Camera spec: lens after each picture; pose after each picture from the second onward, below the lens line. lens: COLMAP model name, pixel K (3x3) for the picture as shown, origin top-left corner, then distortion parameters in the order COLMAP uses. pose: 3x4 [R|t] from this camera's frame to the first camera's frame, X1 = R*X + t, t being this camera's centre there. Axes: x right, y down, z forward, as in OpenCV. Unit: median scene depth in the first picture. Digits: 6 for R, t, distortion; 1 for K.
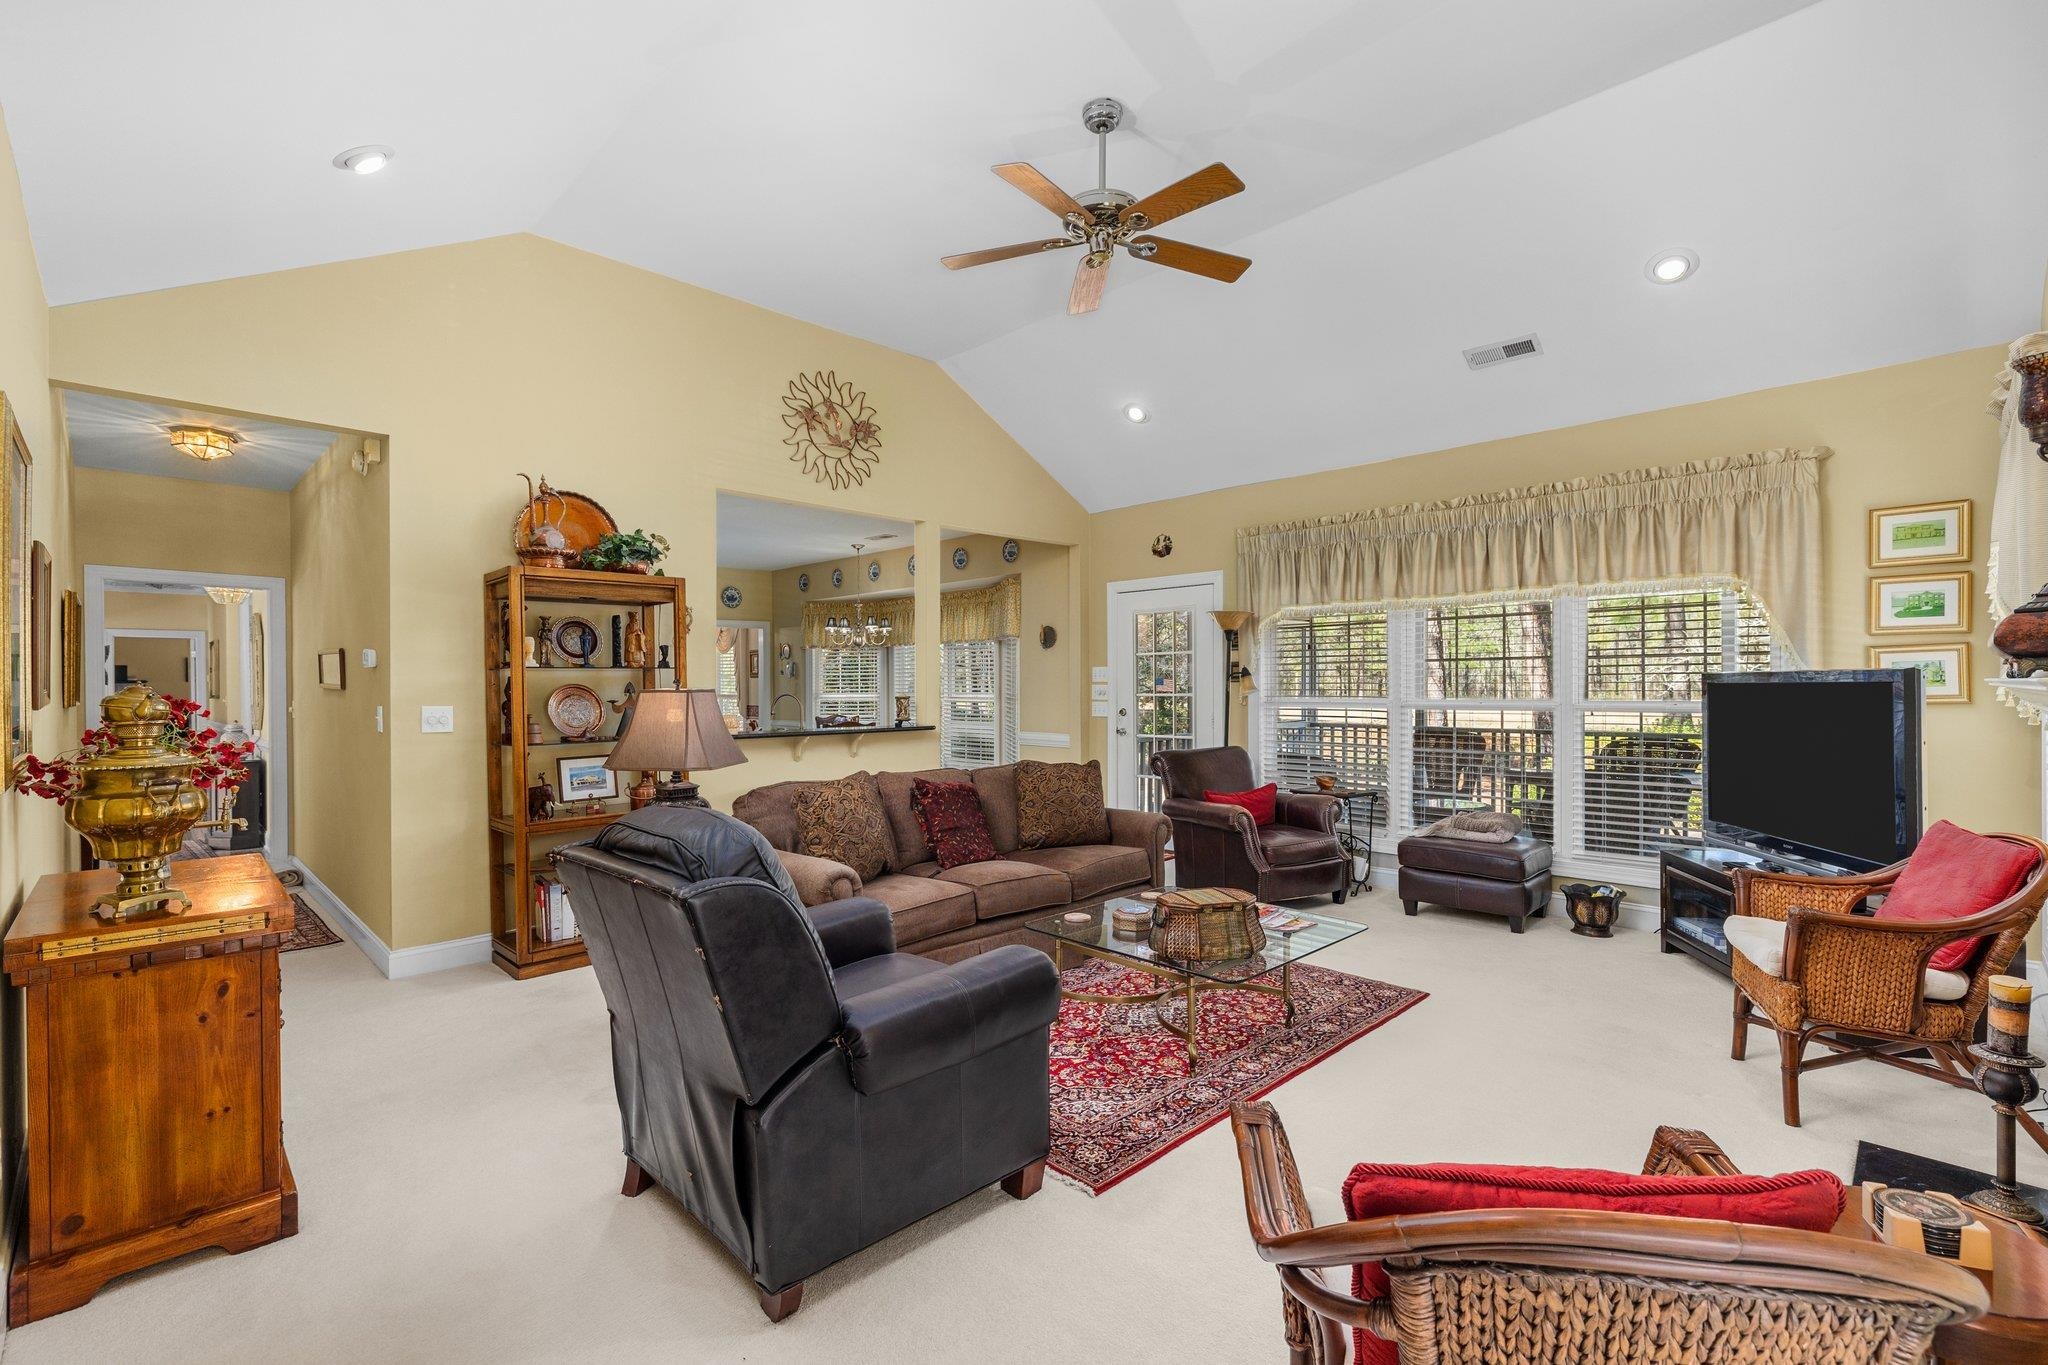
lens RADIAL K [[867.8, 0, 1027.6], [0, 867.8, 688.0], [0, 0, 1]] dist [-0.001766, -0.000006]
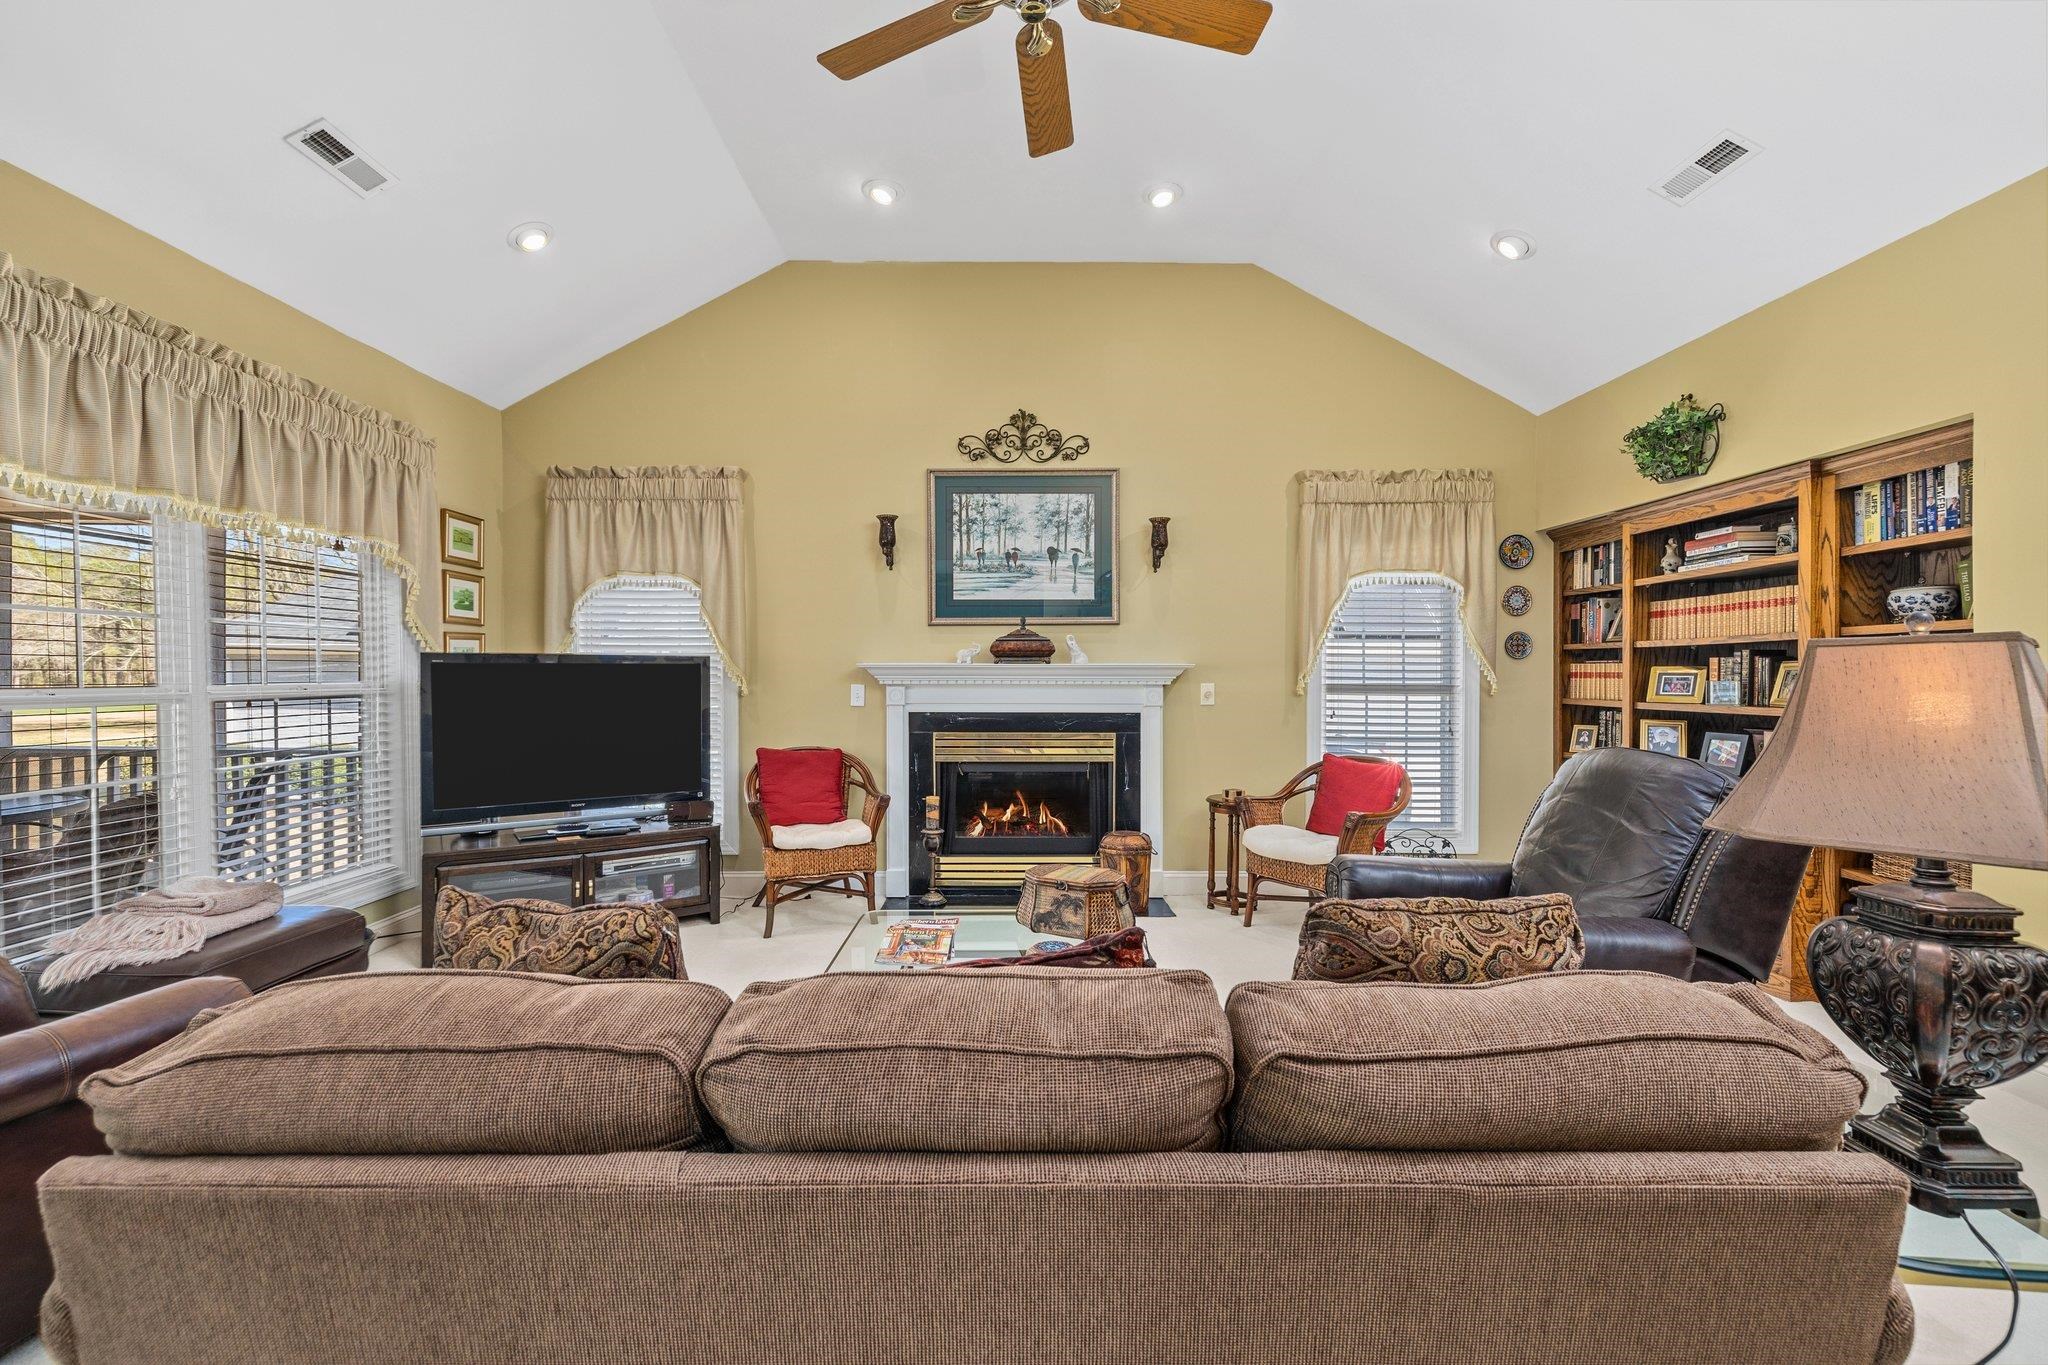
lens RADIAL K [[867.8, 0, 1019.1], [0, 867.8, 679.7], [0, 0, 1]] dist [-0.001766, -0.000006]
pose [[-0.702129, -0.002657, 0.712045, -0.225655], [-0.003753, 0.999993, 0.000031, 0.006059], [-0.712040, -0.002650, -0.702134, 0.863195]]
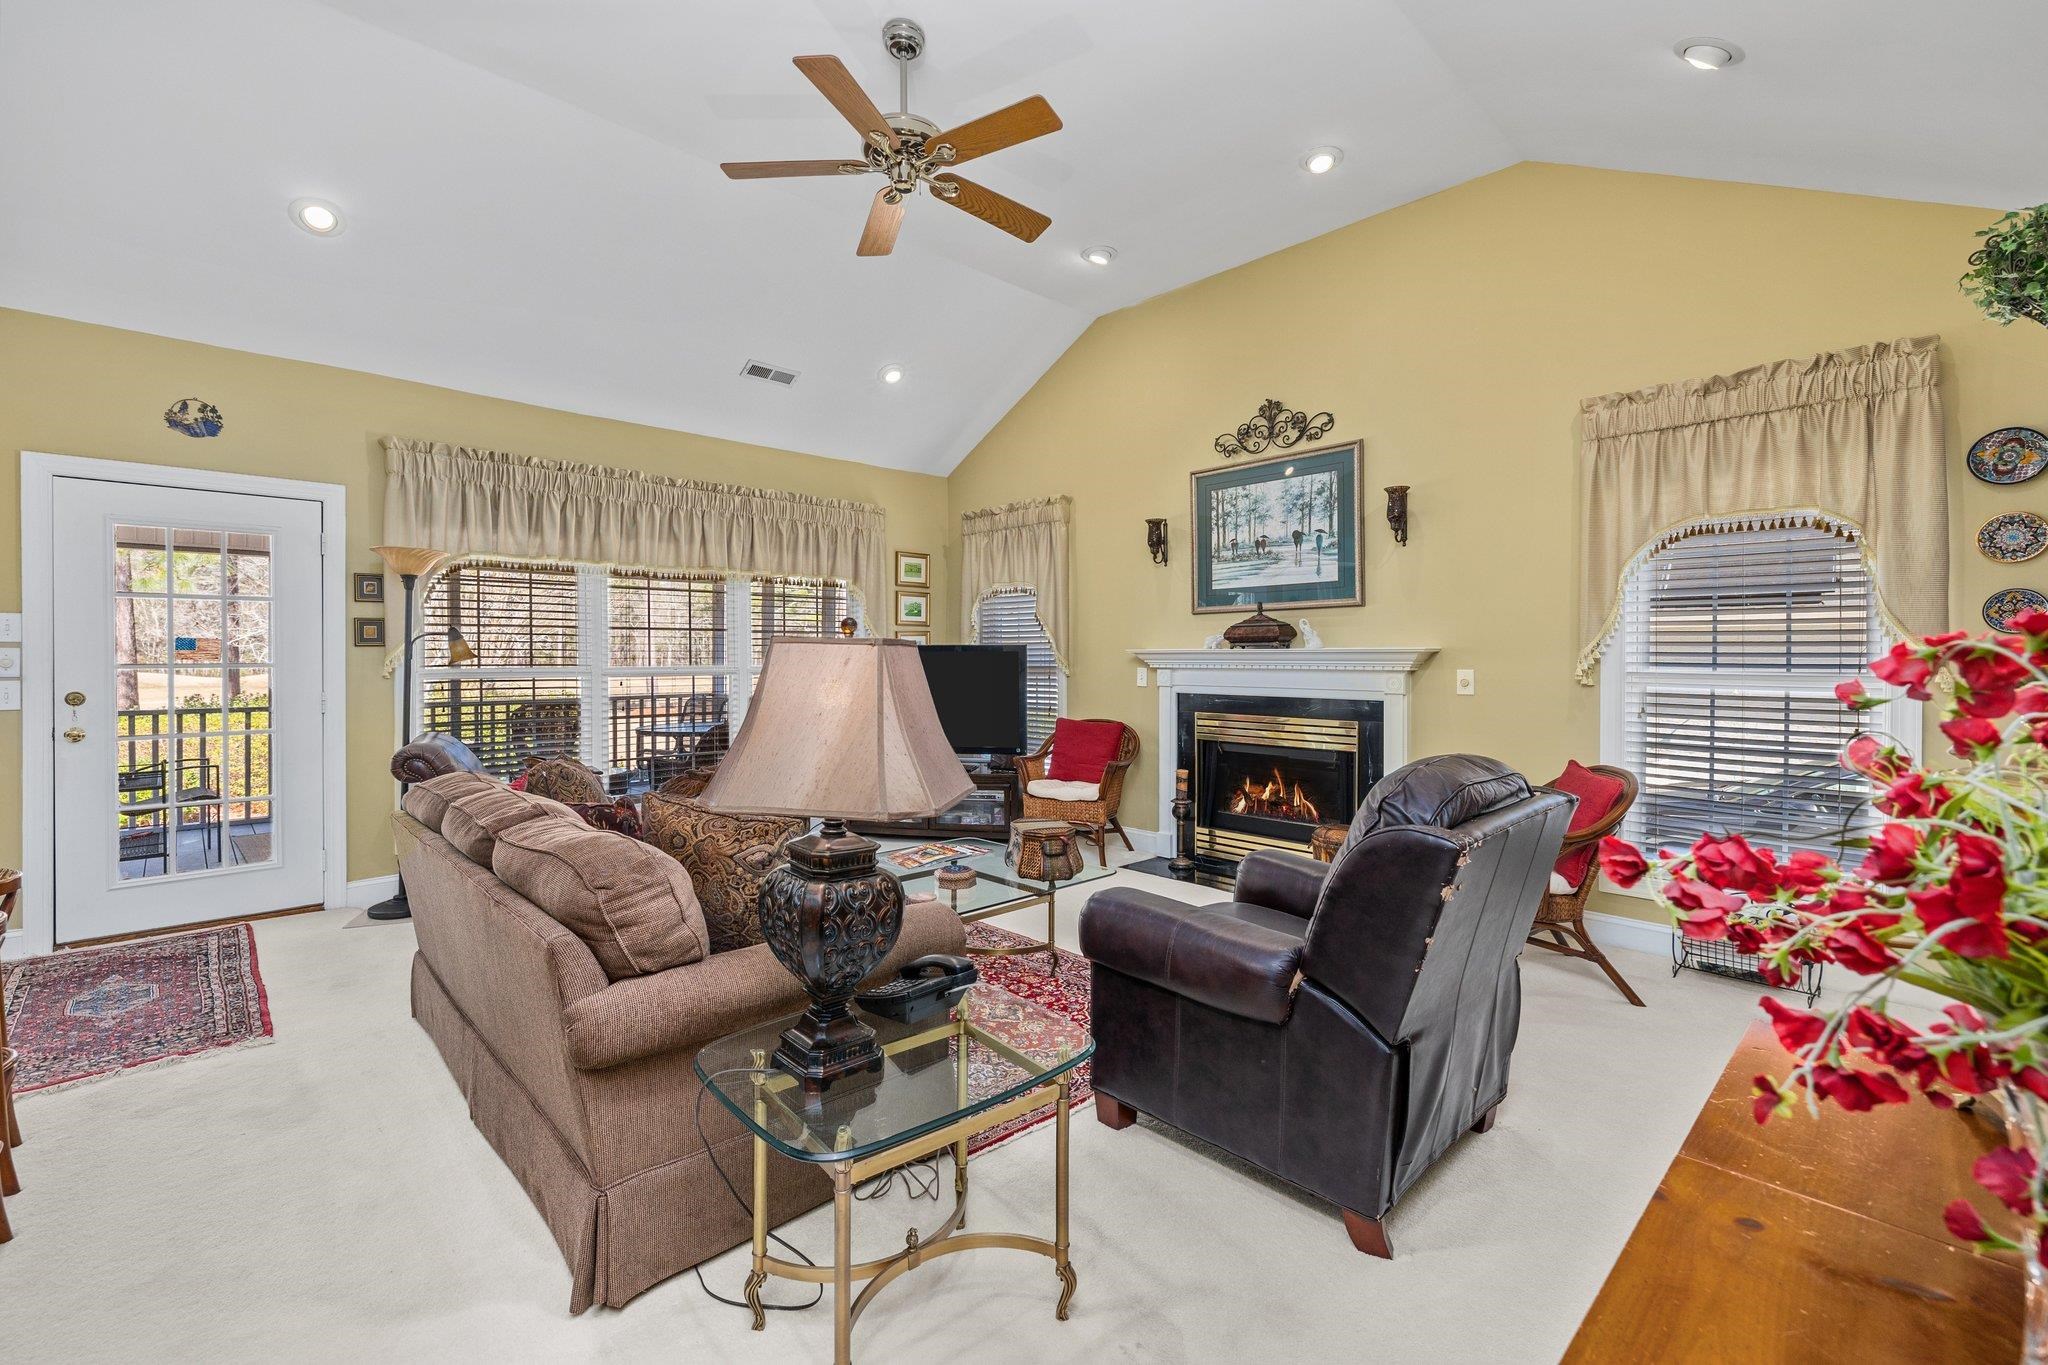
lens RADIAL K [[867.8, 0, 1017.6], [0, 867.8, 662.8], [0, 0, 1]] dist [-0.001766, -0.000006]
pose [[0.031274, -0.007577, 0.999482, -0.499323], [-0.002499, 0.999968, 0.007659, -0.000871], [-0.999508, -0.002737, 0.031254, 0.488798]]
